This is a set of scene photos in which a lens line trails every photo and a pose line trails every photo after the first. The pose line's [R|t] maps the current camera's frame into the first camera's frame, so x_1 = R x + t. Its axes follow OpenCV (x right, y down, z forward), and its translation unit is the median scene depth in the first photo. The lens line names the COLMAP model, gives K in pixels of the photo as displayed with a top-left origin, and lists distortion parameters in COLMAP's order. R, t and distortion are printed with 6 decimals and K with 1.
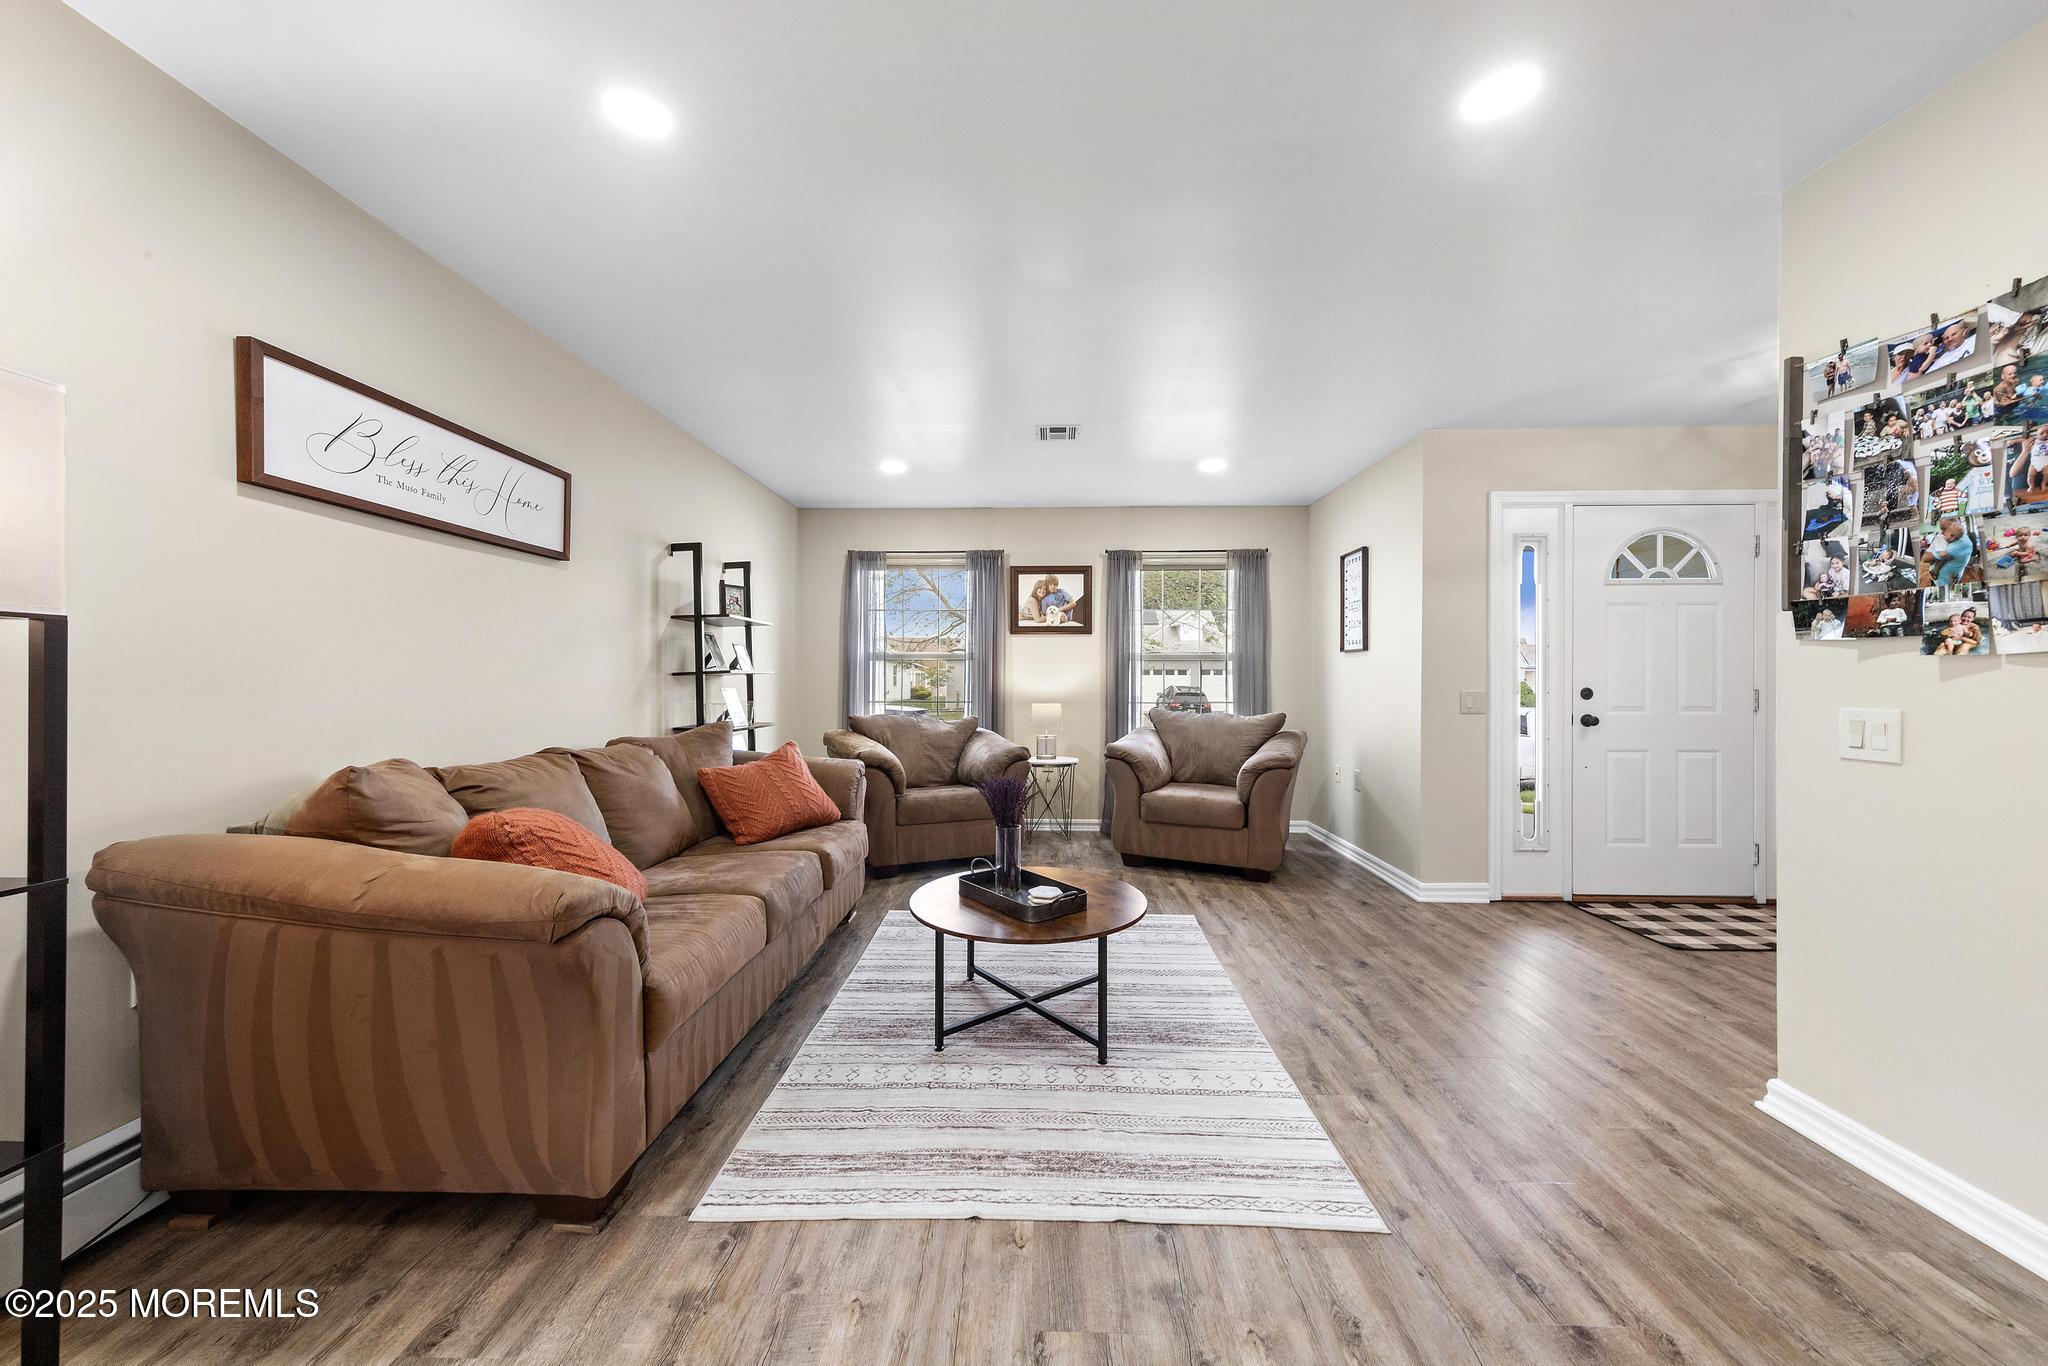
lens RADIAL K [[705.8, 0, 1029.2], [0, 705.8, 682.7], [0, 0, 1]] dist [0.003925, 0.000112]
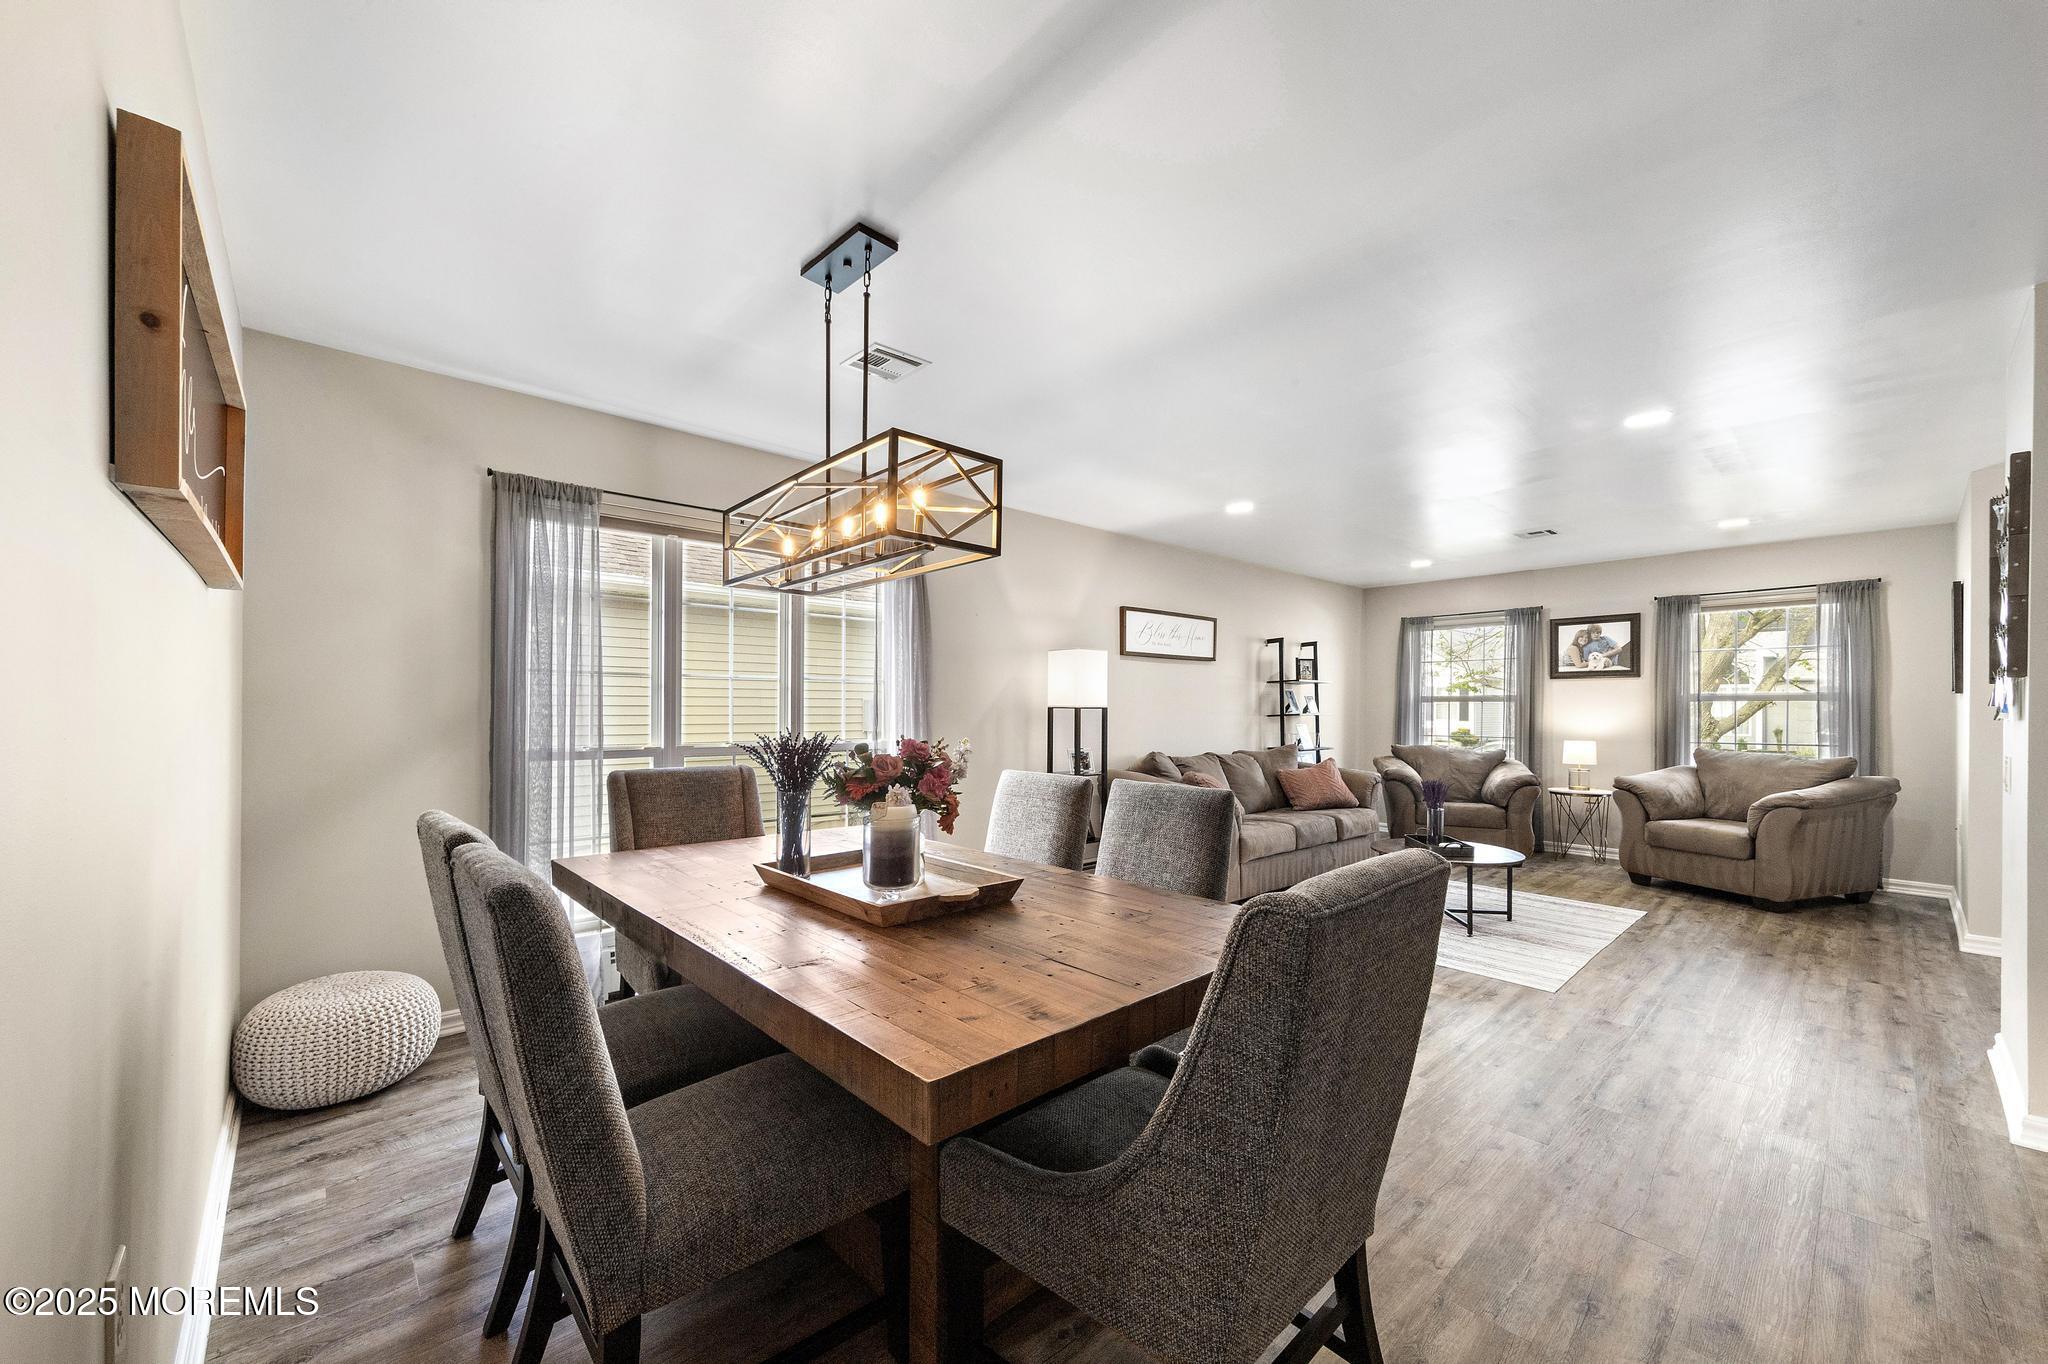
lens RADIAL K [[789.3, 0, 1032.9], [0, 789.3, 710.3], [0, 0, 1]] dist [0.005969, -0.001551]
pose [[0.696011, 0.000431, -0.718031, 0.558551], [-0.003025, 0.999993, -0.002332, -0.024101], [0.718025, 0.003795, 0.696007, -0.871821]]
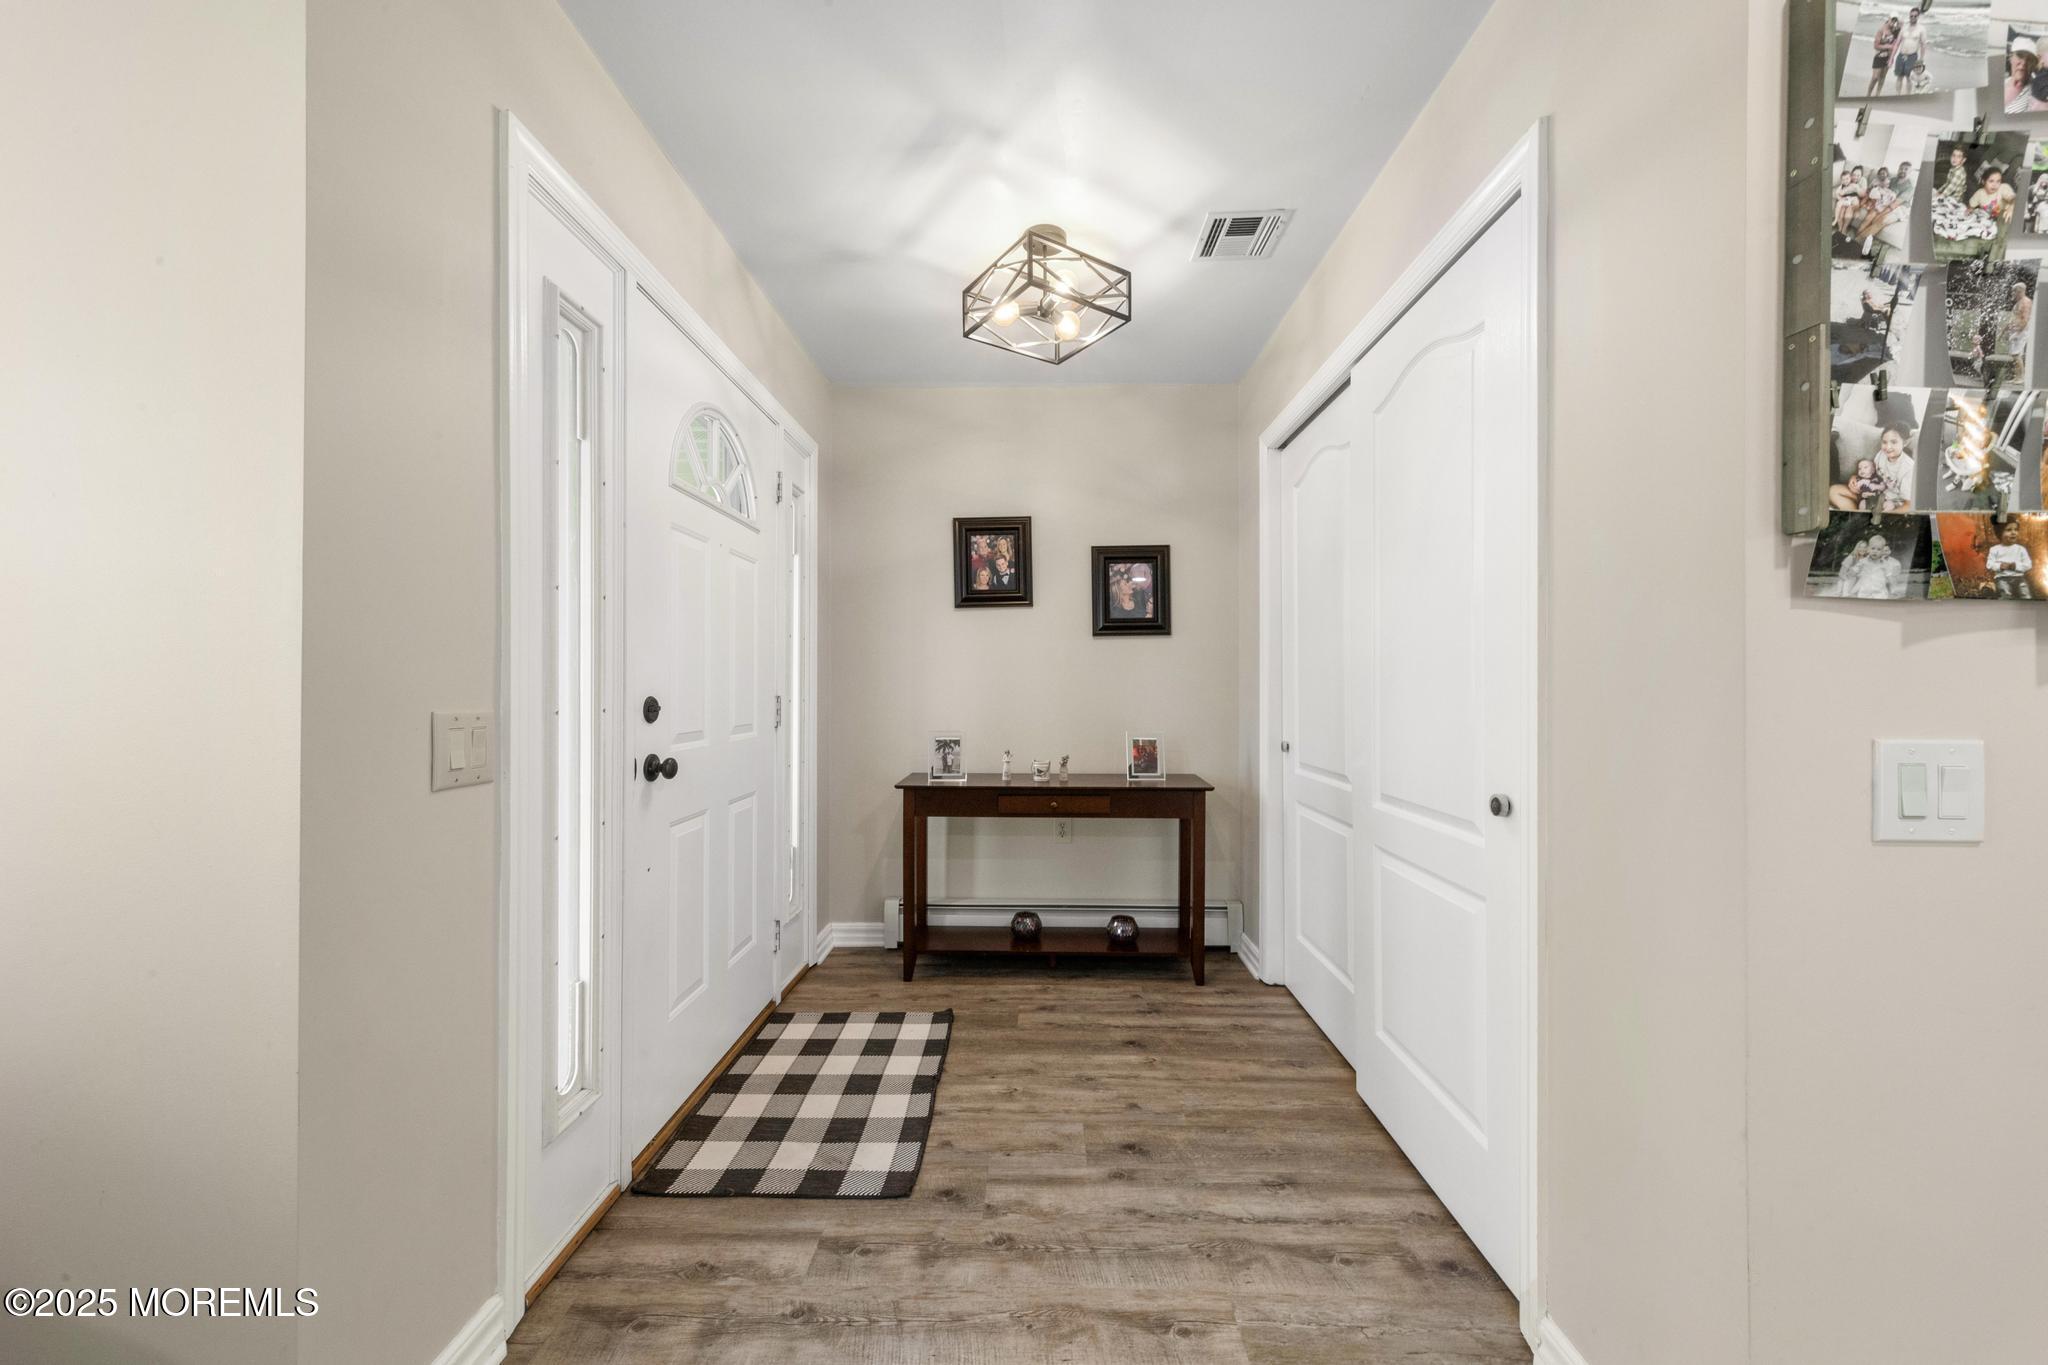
lens RADIAL K [[745.8, 0, 1029.8], [0, 745.8, 685.3], [0, 0, 1]] dist [0.008153, -0.000725]
pose [[-0.007641, 0.000624, 0.999971, 0.373976], [-0.001155, 0.999999, -0.000632, -0.000642], [-0.999970, -0.001160, -0.007640, 0.950688]]
